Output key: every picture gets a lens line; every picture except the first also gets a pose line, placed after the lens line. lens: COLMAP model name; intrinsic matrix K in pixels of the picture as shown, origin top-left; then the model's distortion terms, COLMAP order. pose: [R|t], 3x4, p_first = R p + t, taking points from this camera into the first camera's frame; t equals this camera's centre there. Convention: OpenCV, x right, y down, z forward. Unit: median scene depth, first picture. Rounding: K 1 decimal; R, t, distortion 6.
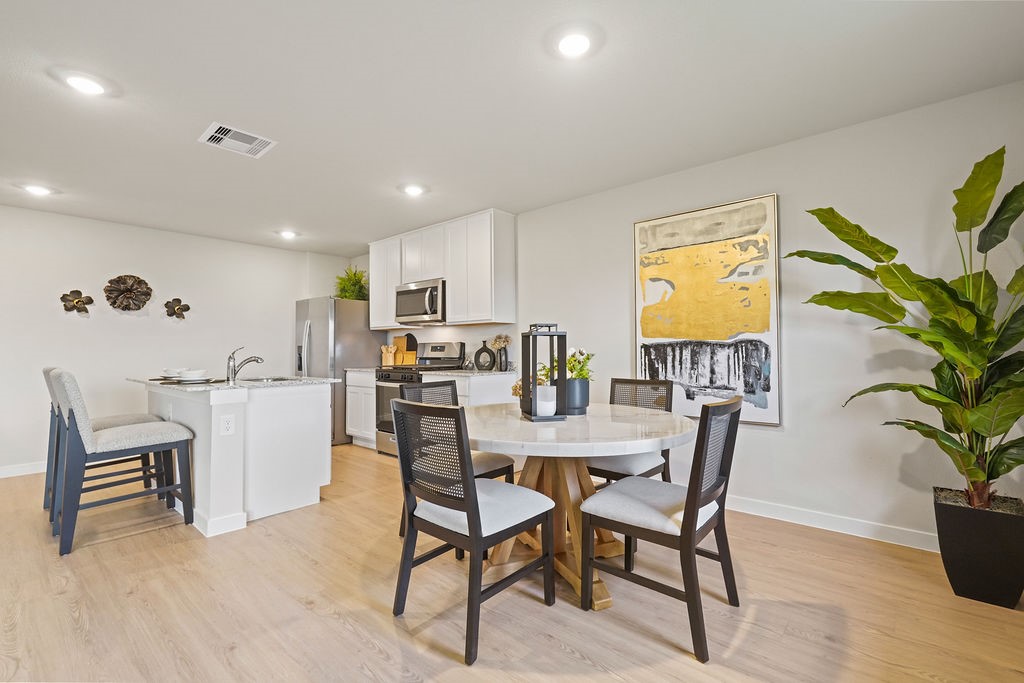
lens RADIAL K [[456.6, 0, 512.7], [0, 456.6, 339.8], [0, 0, 1]] dist [0.002072, -0.000127]
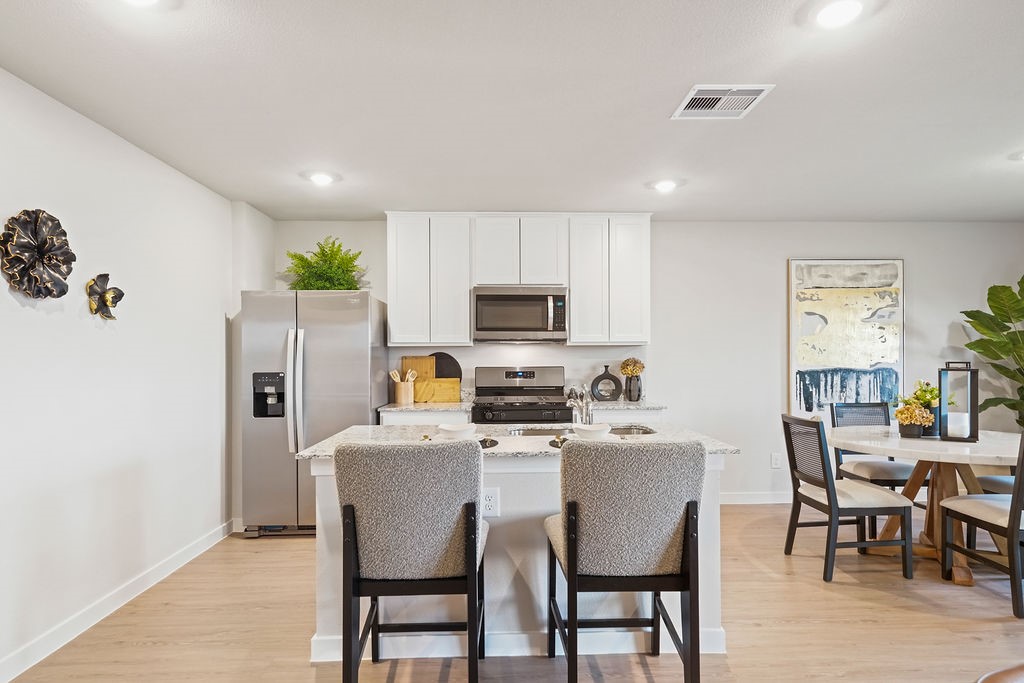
lens RADIAL K [[584.7, 0, 511.4], [0, 584.7, 357.9], [0, 0, 1]] dist [-0.000254, -0.001969]
pose [[0.733358, 0.001813, 0.679840, -1.200424], [-0.014328, 0.999816, 0.012790, -0.030265], [-0.679691, -0.019121, 0.733249, 0.439126]]
